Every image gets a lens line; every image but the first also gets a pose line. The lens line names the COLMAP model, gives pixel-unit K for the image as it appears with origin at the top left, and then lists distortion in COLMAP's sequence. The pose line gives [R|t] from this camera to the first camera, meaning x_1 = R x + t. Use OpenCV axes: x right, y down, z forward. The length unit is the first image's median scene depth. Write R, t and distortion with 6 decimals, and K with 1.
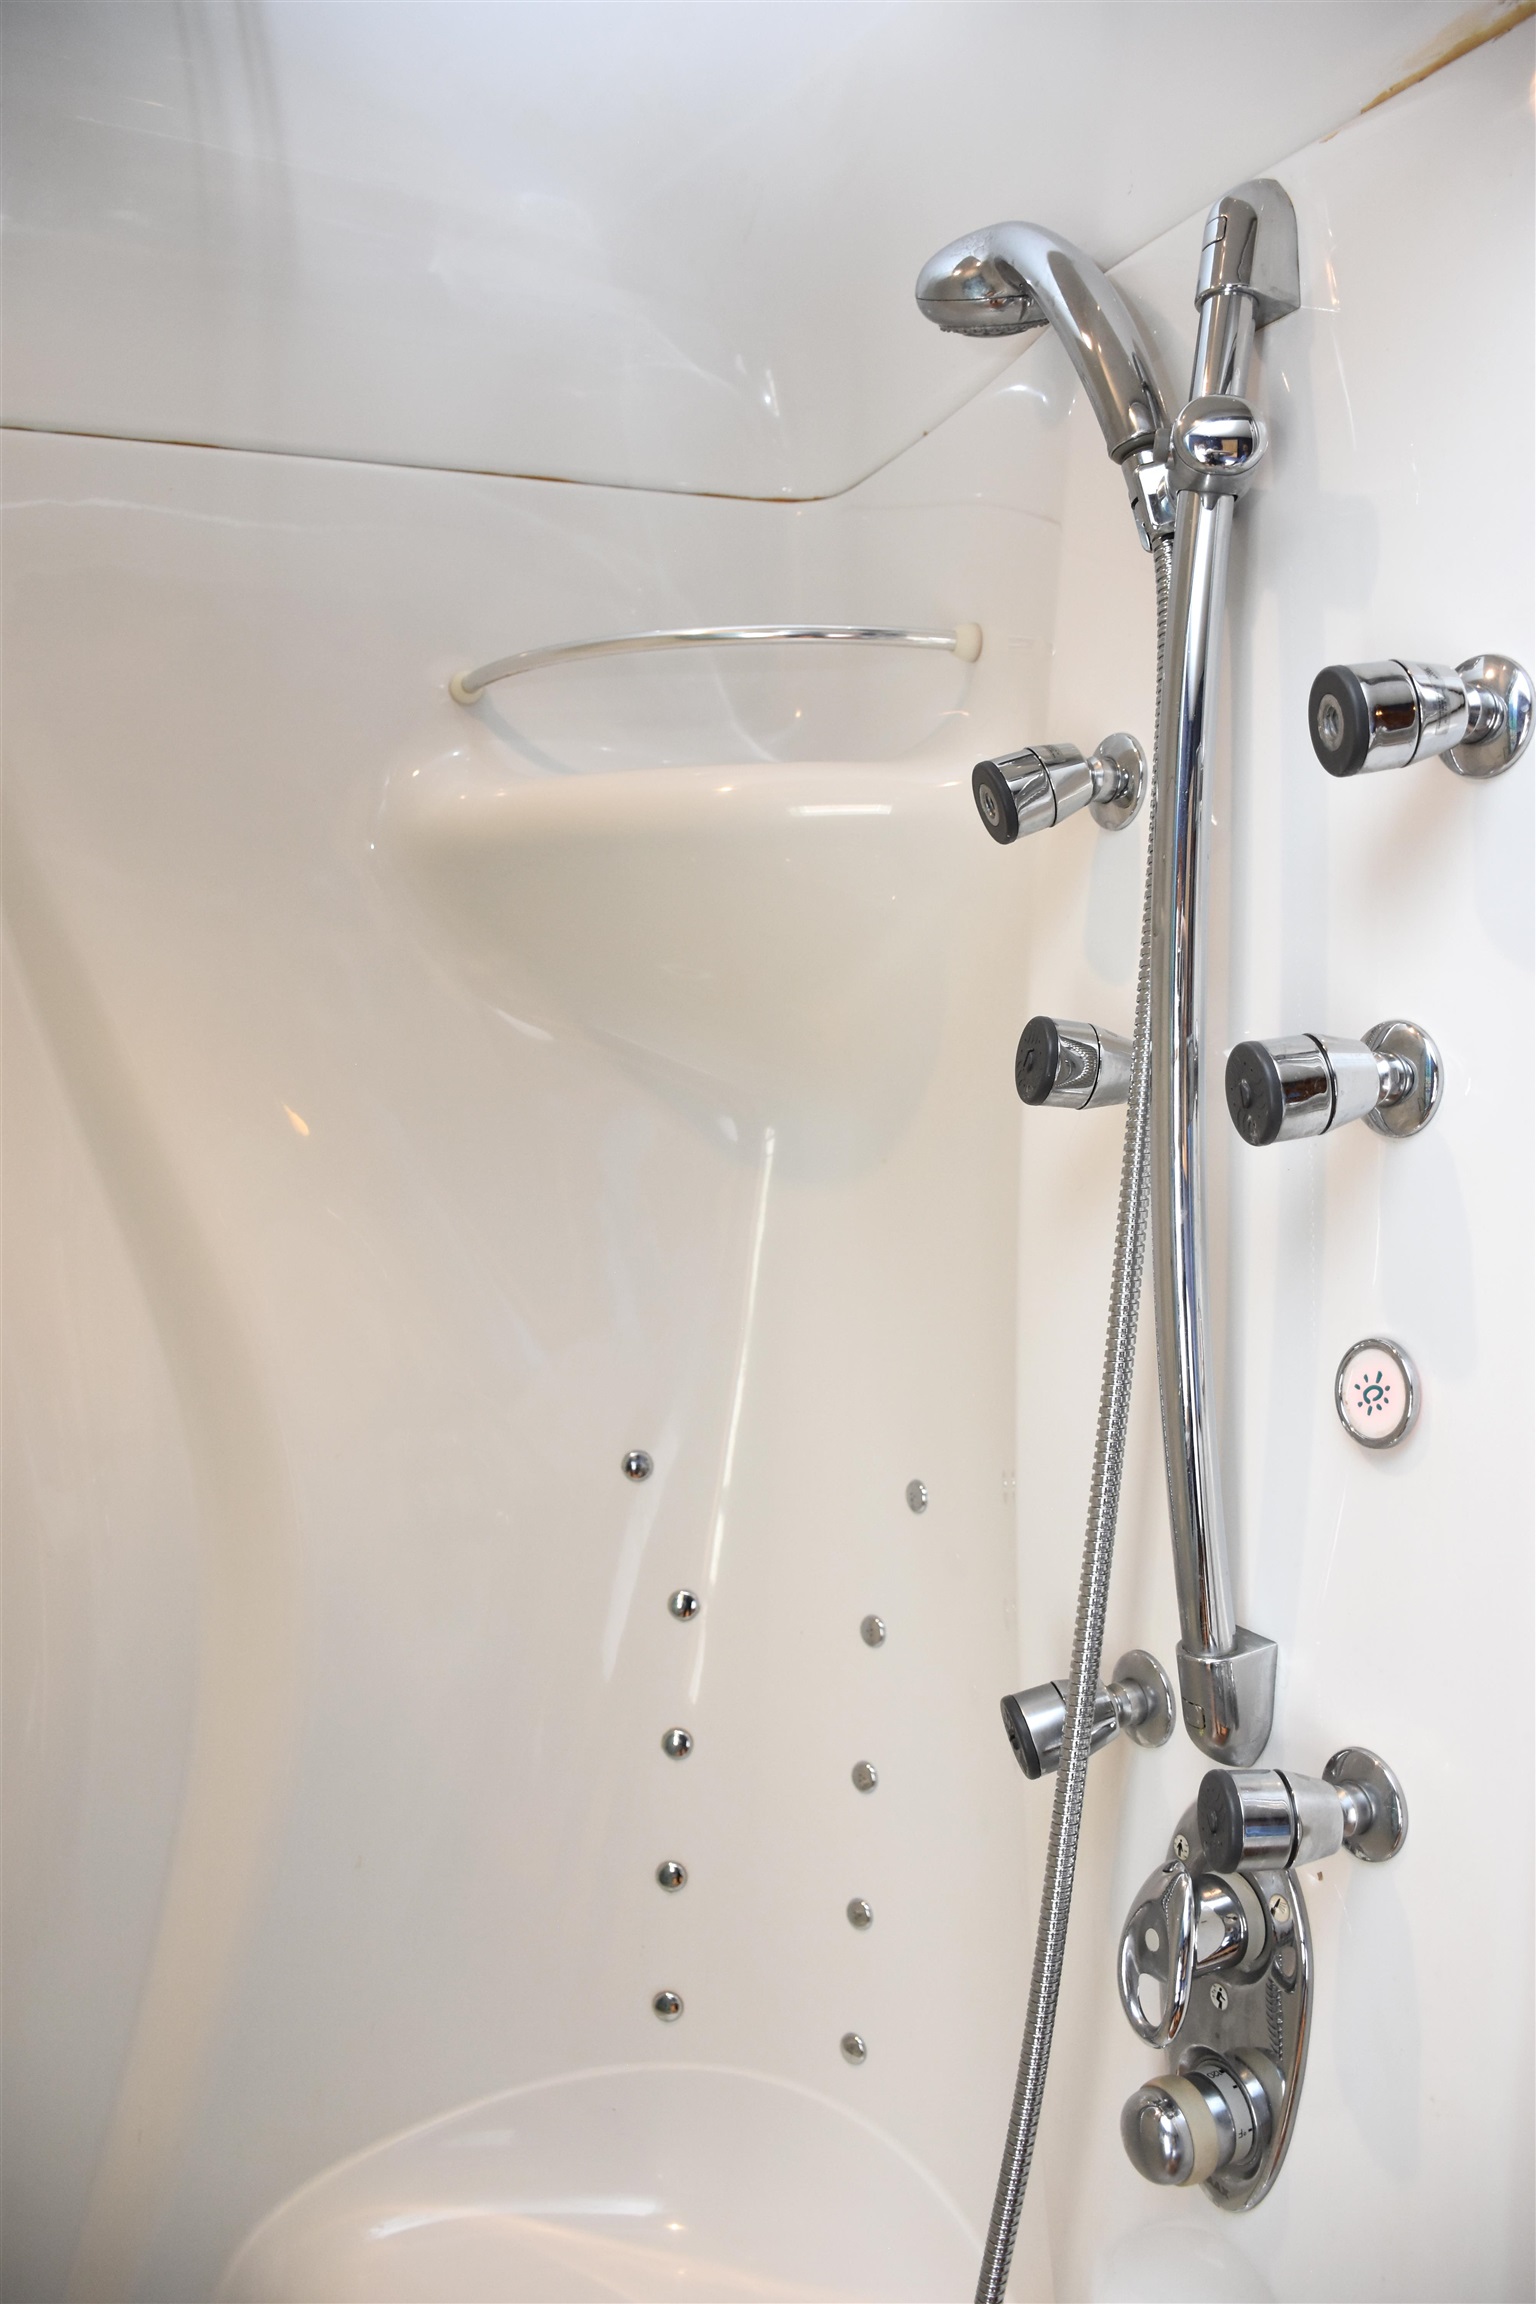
lens RADIAL K [[1745.1, 0, 768.0], [0, 1745.1, 1152.0], [0, 0, 1]] dist [0.004735, 0.001763]
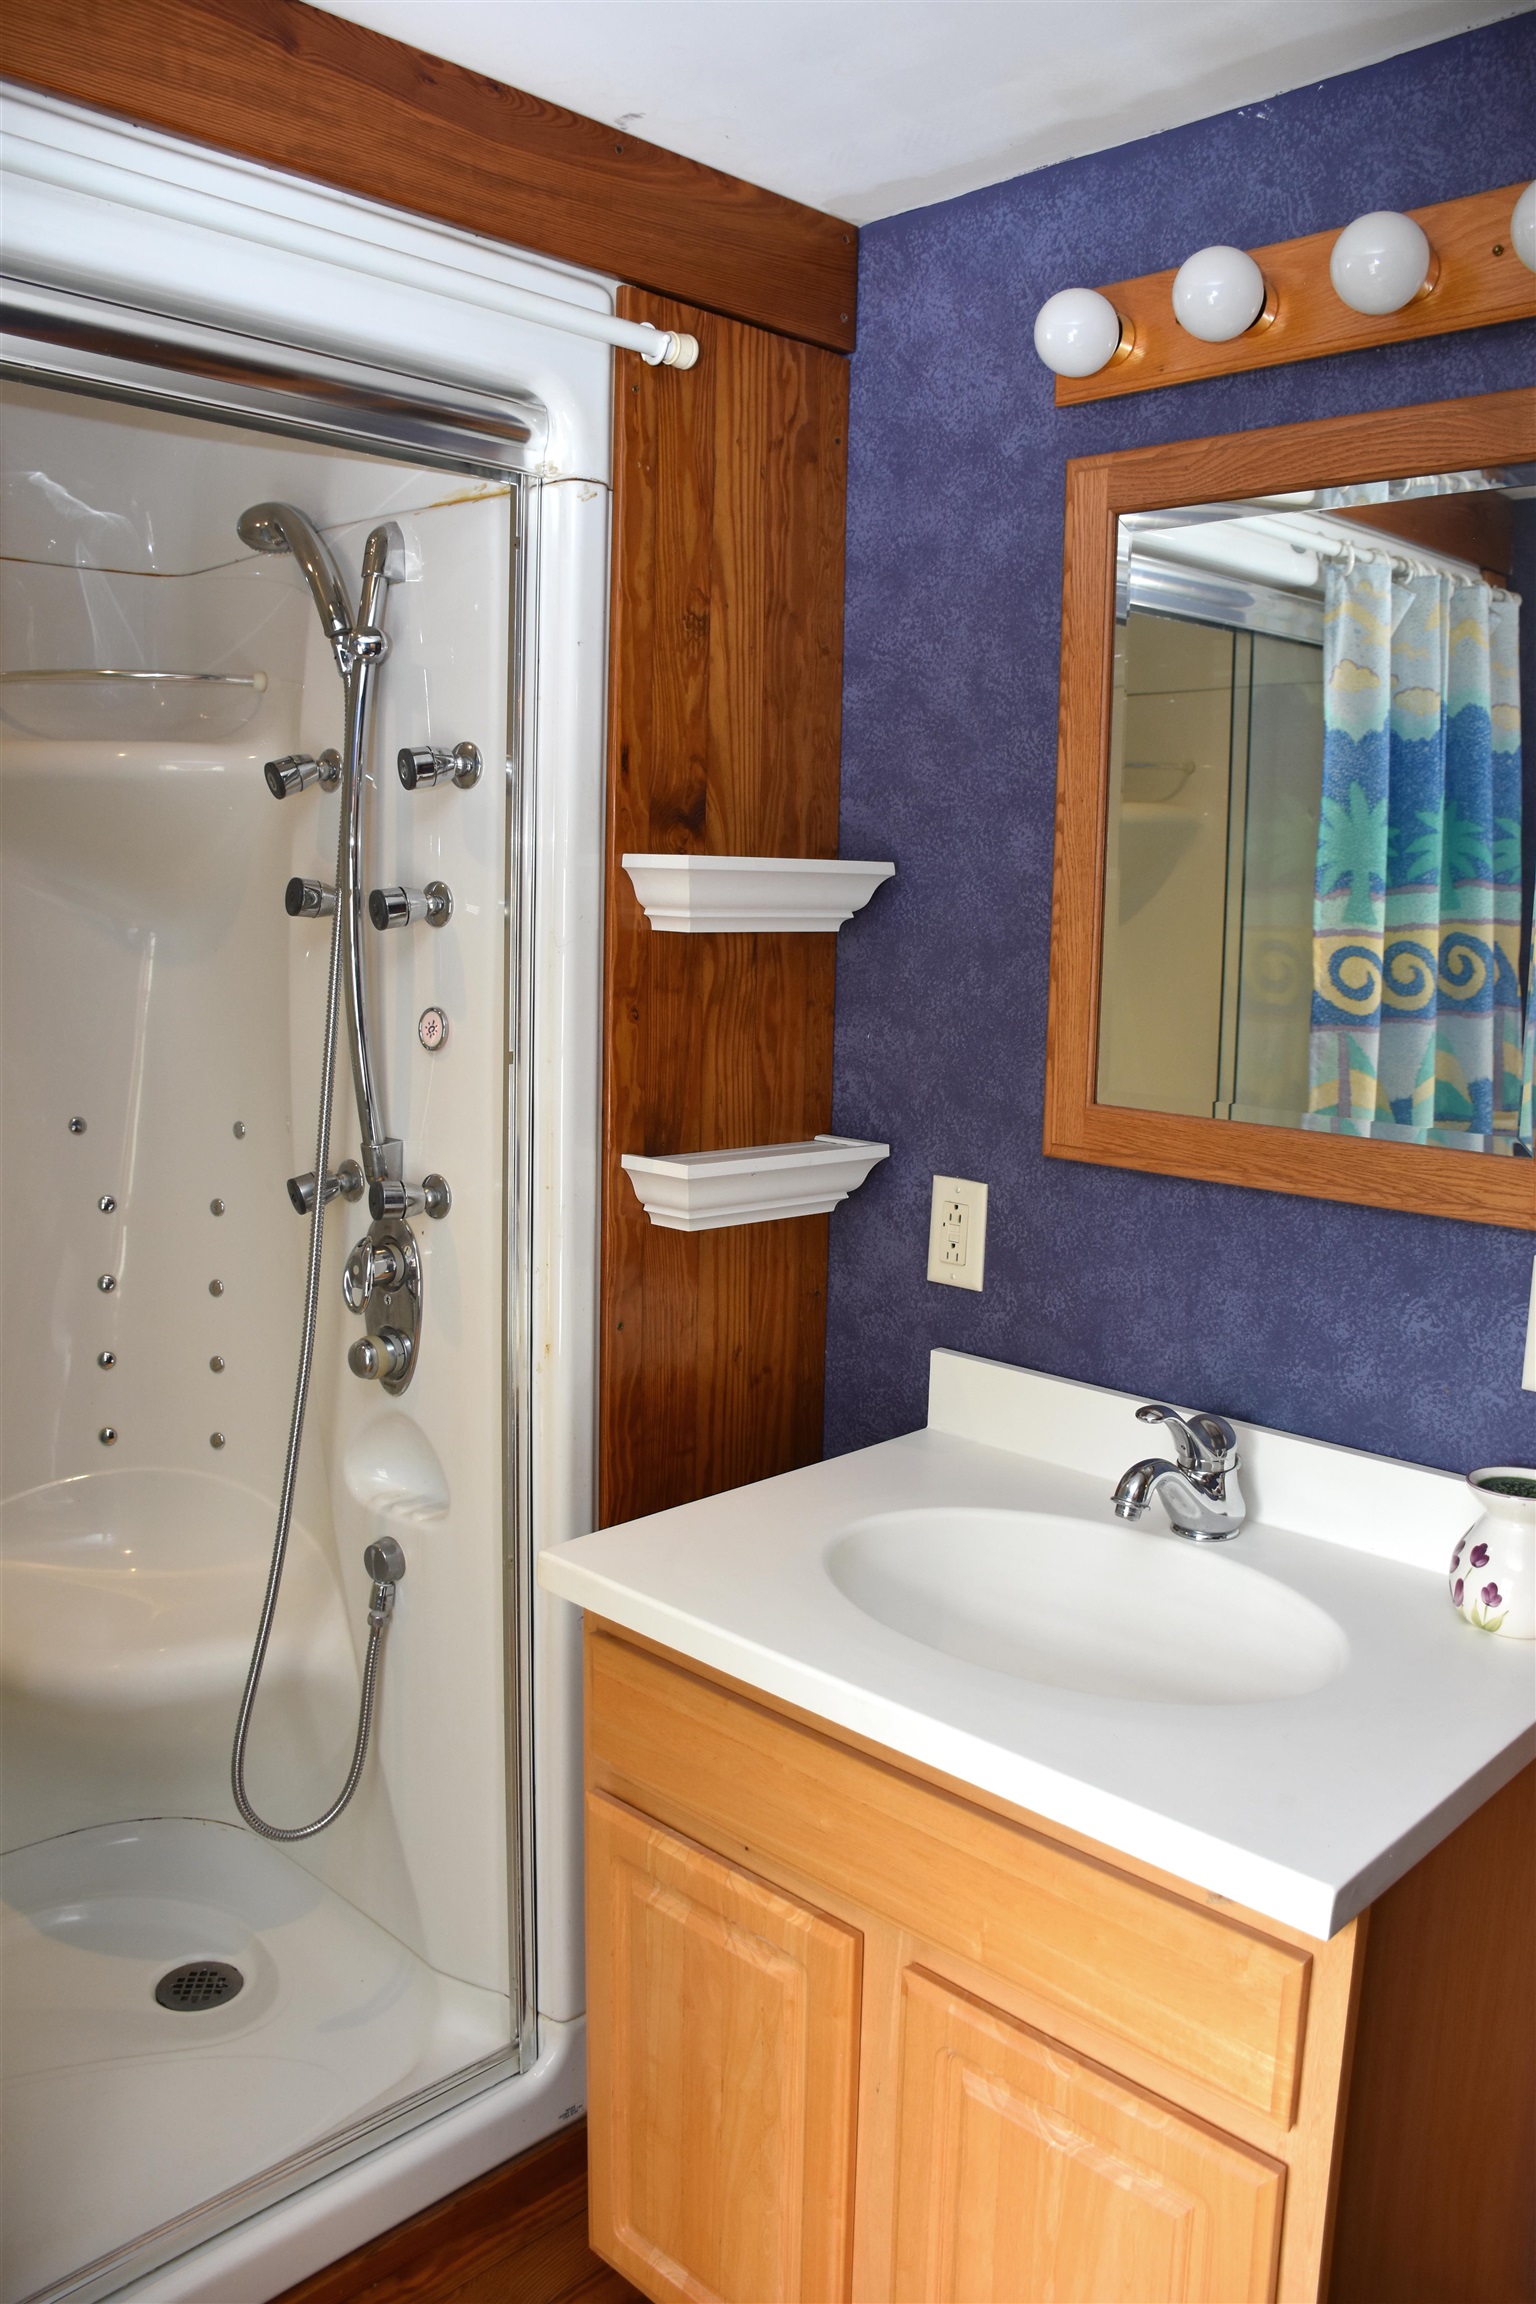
lens RADIAL K [[1776.4, 0, 768.0], [0, 1776.4, 1152.0], [0, 0, 1]] dist [-0.164464, 0.103900]
pose [[0.915375, -0.041849, 0.400421, -0.209506], [0.003224, 0.995313, 0.096652, 0.061209], [-0.402589, -0.087182, 0.911220, -1.354601]]
